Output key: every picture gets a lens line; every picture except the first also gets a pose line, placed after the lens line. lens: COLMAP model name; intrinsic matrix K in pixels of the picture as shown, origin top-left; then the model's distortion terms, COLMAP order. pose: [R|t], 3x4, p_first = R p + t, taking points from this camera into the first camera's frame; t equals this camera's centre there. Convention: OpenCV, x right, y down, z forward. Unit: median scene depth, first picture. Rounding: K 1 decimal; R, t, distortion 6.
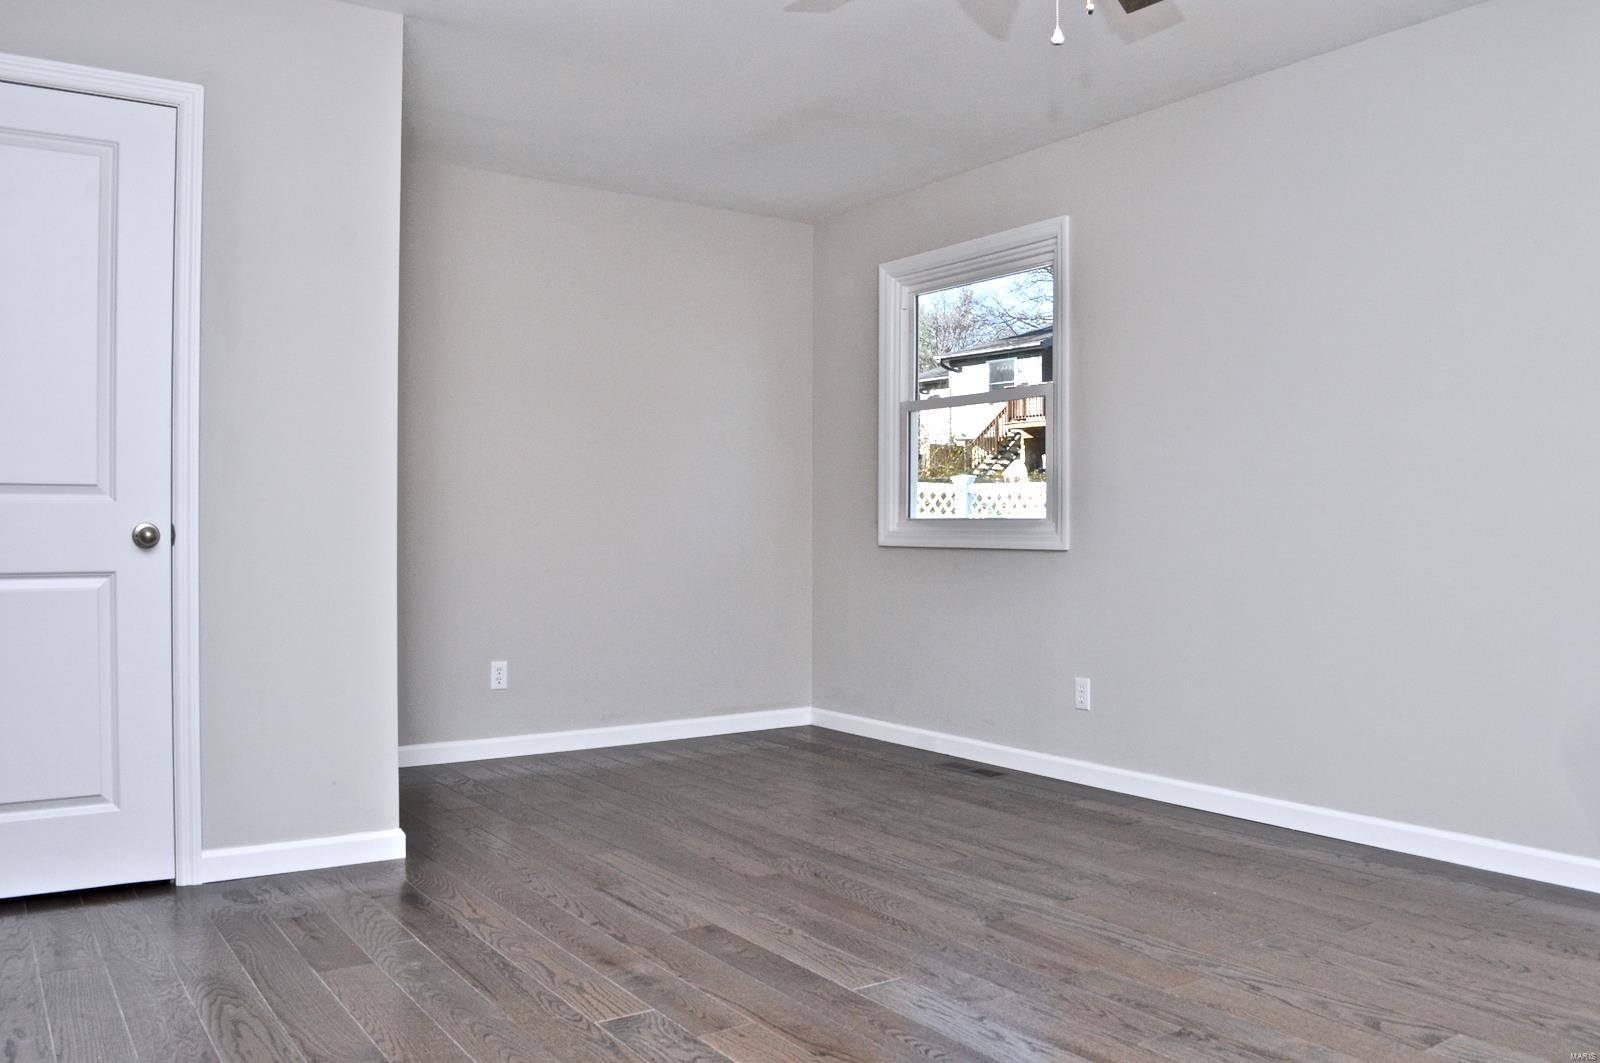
lens RADIAL K [[1256.3, 0, 796.3], [0, 1256.3, 543.2], [0, 0, 1]] dist [-0.078601, -0.002162]
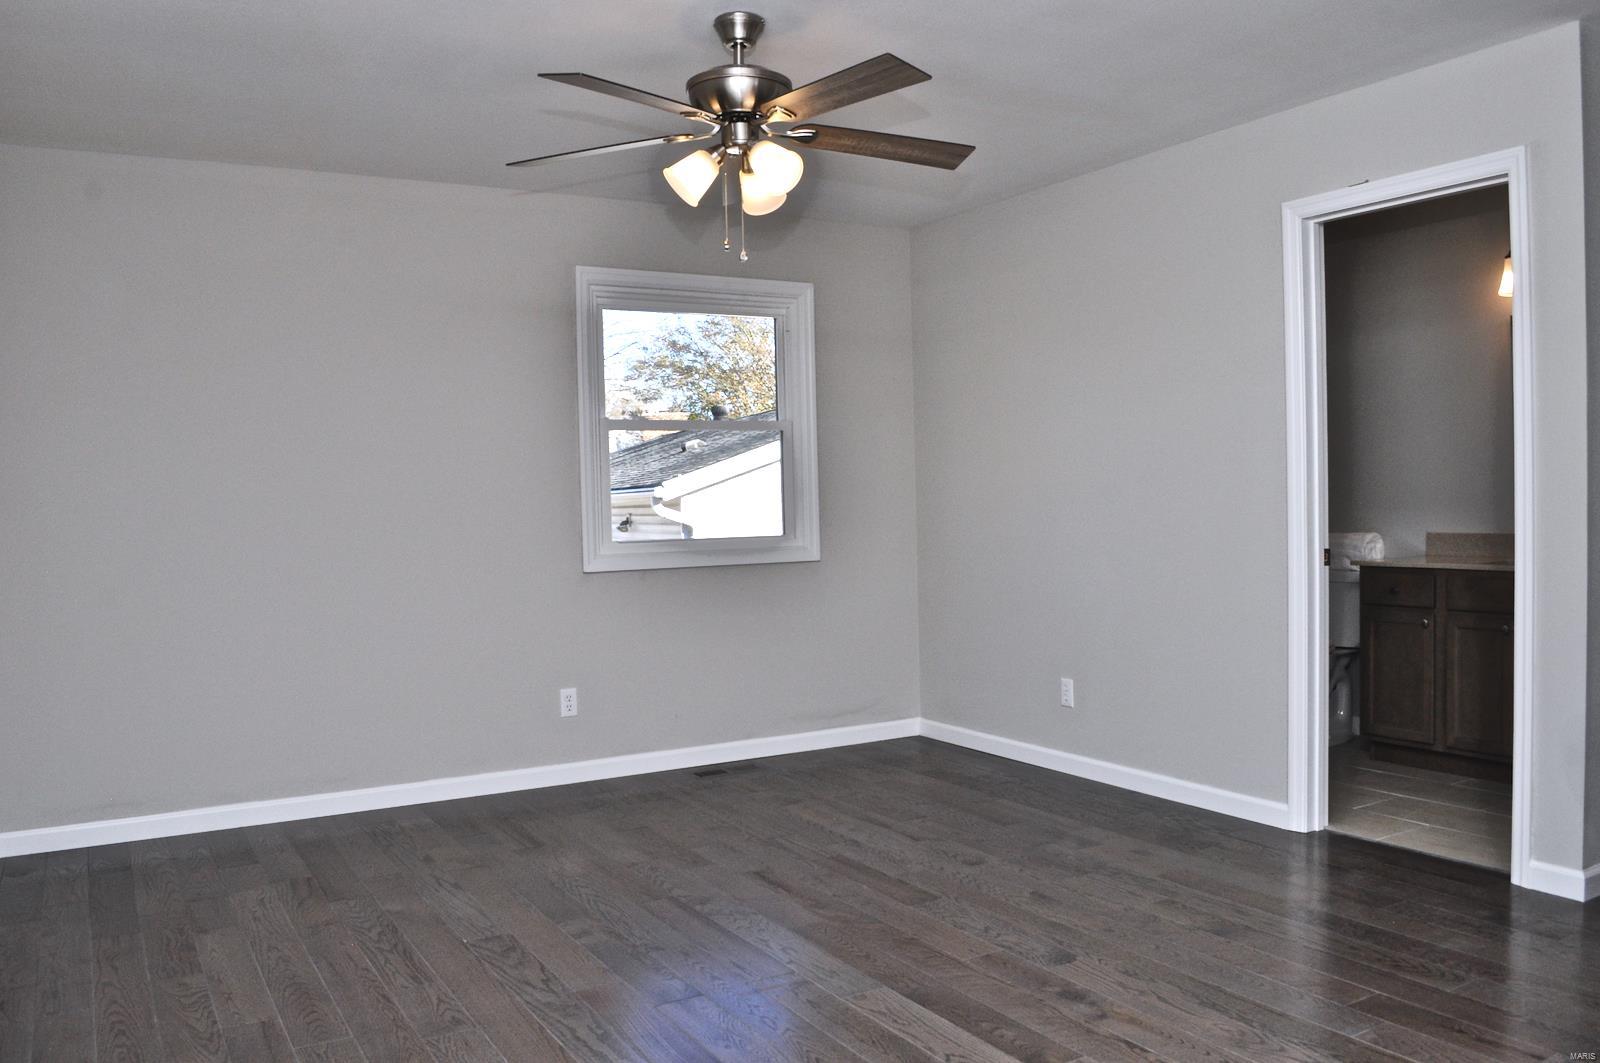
lens RADIAL K [[1256.3, 0, 796.3], [0, 1256.3, 543.2], [0, 0, 1]] dist [-0.078601, -0.002162]
pose [[-0.997084, 0.018911, 0.073935, 0.035173], [0.021915, 0.998959, 0.040020, -0.103109], [-0.073101, 0.041524, -0.996460, 2.138396]]
